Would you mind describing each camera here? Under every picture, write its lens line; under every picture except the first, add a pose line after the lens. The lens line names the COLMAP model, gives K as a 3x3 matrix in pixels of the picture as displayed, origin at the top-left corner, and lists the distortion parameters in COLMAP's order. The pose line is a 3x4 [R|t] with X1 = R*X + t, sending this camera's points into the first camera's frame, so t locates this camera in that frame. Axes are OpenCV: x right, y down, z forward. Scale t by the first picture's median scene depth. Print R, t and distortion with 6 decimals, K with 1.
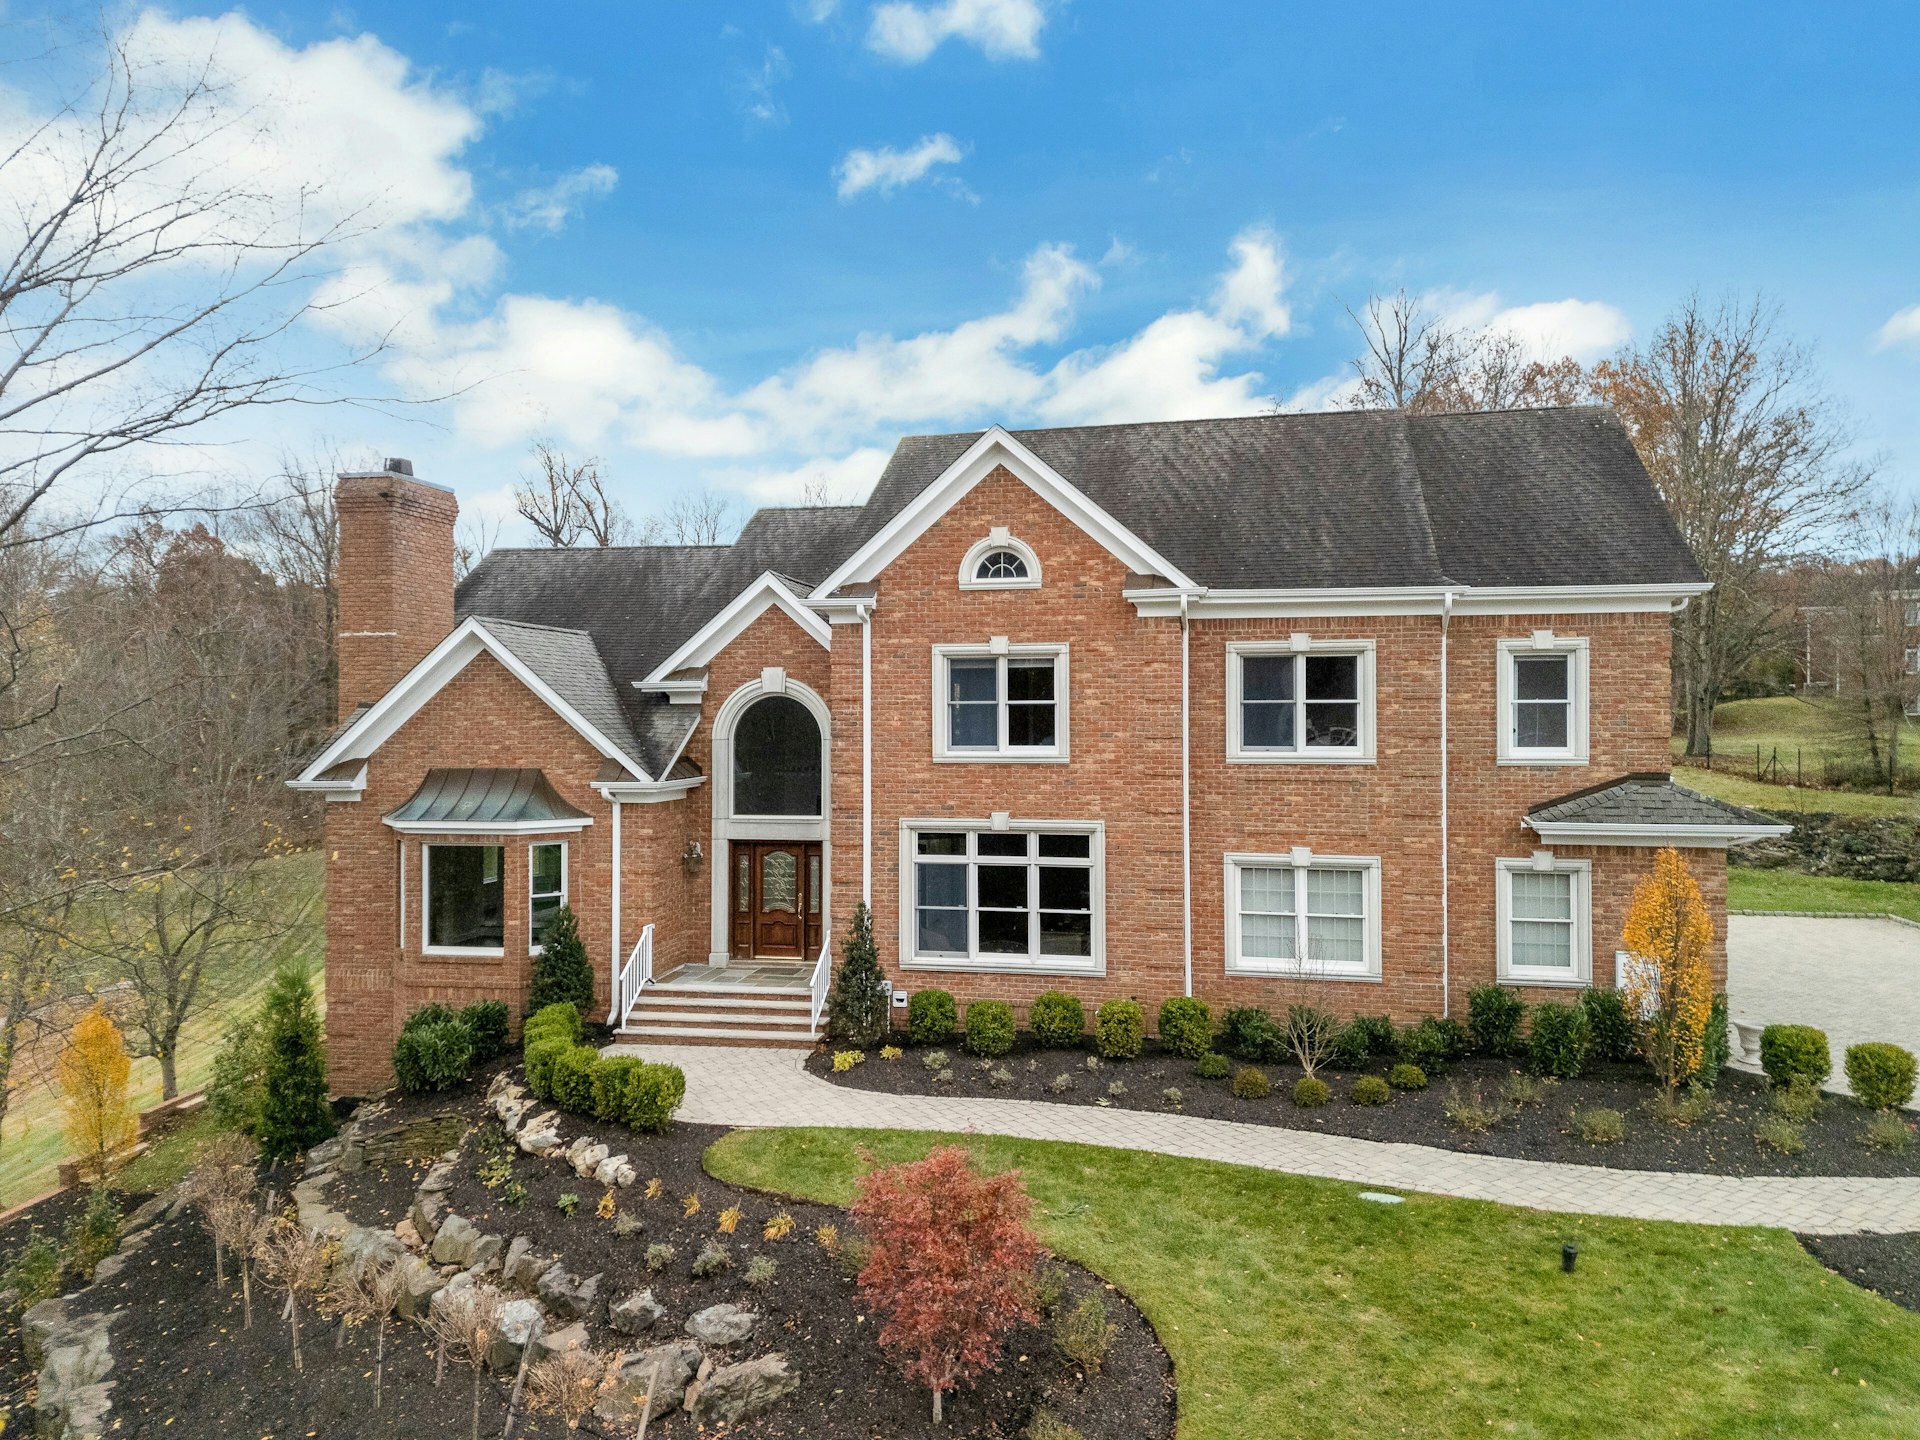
lens RADIAL K [[1315.4, 0, 971.5], [0, 1315.4, 712.4], [0, 0, 1]] dist [0.060731, -0.040195]
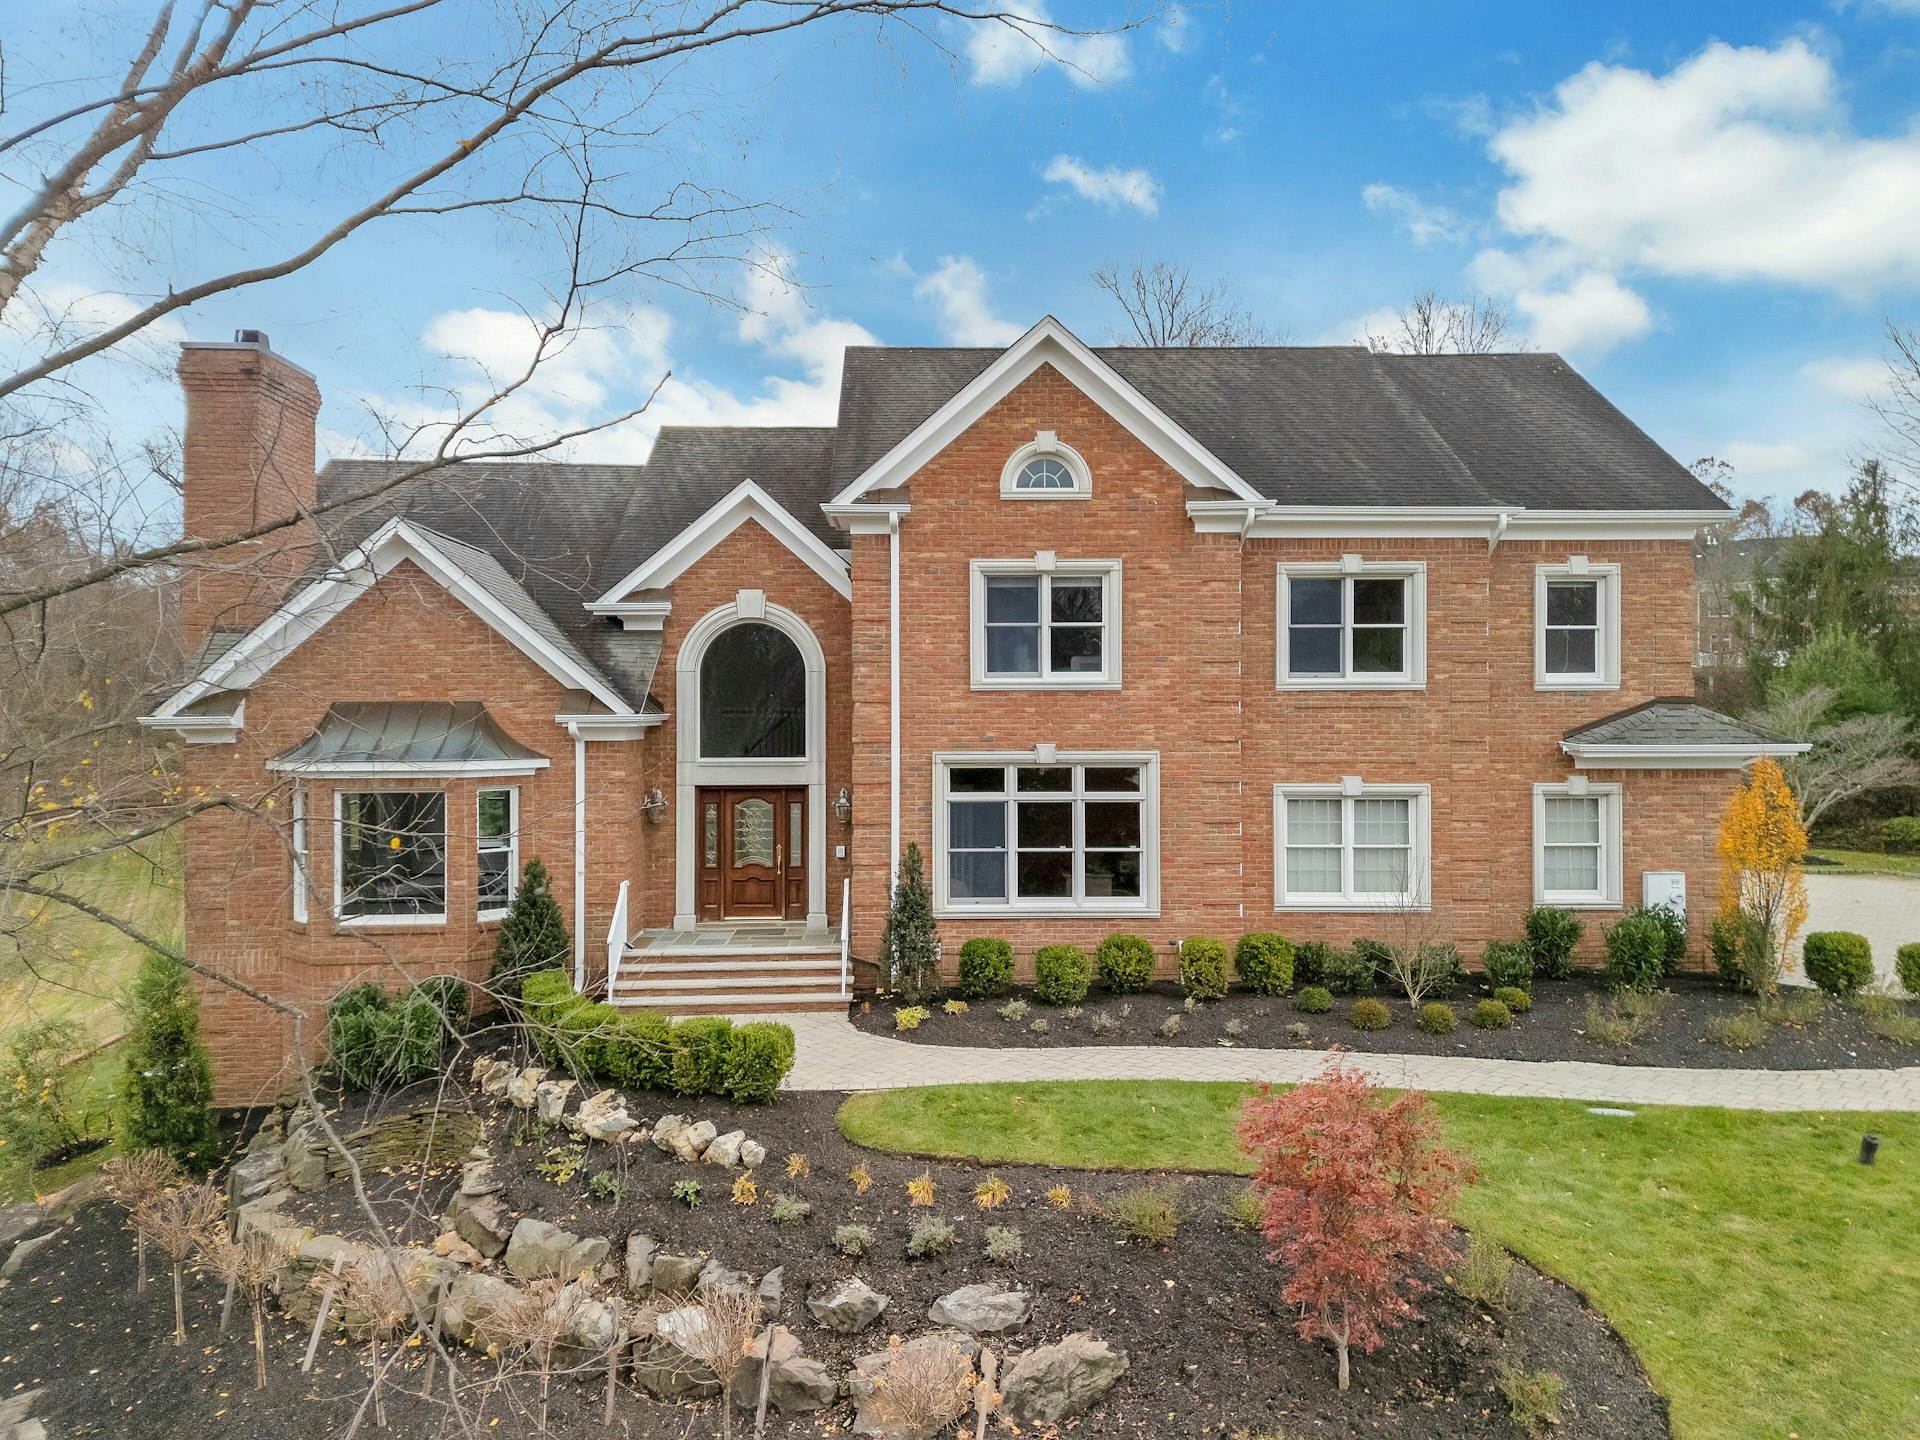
lens RADIAL K [[1315.4, 0, 945.9], [0, 1315.4, 718.0], [0, 0, 1]] dist [0.060731, -0.040195]
pose [[0.972871, -0.000151, 0.231350, -0.263592], [-0.000853, 0.999991, 0.004240, 0.055714], [-0.231348, -0.004322, 0.972861, 0.127168]]
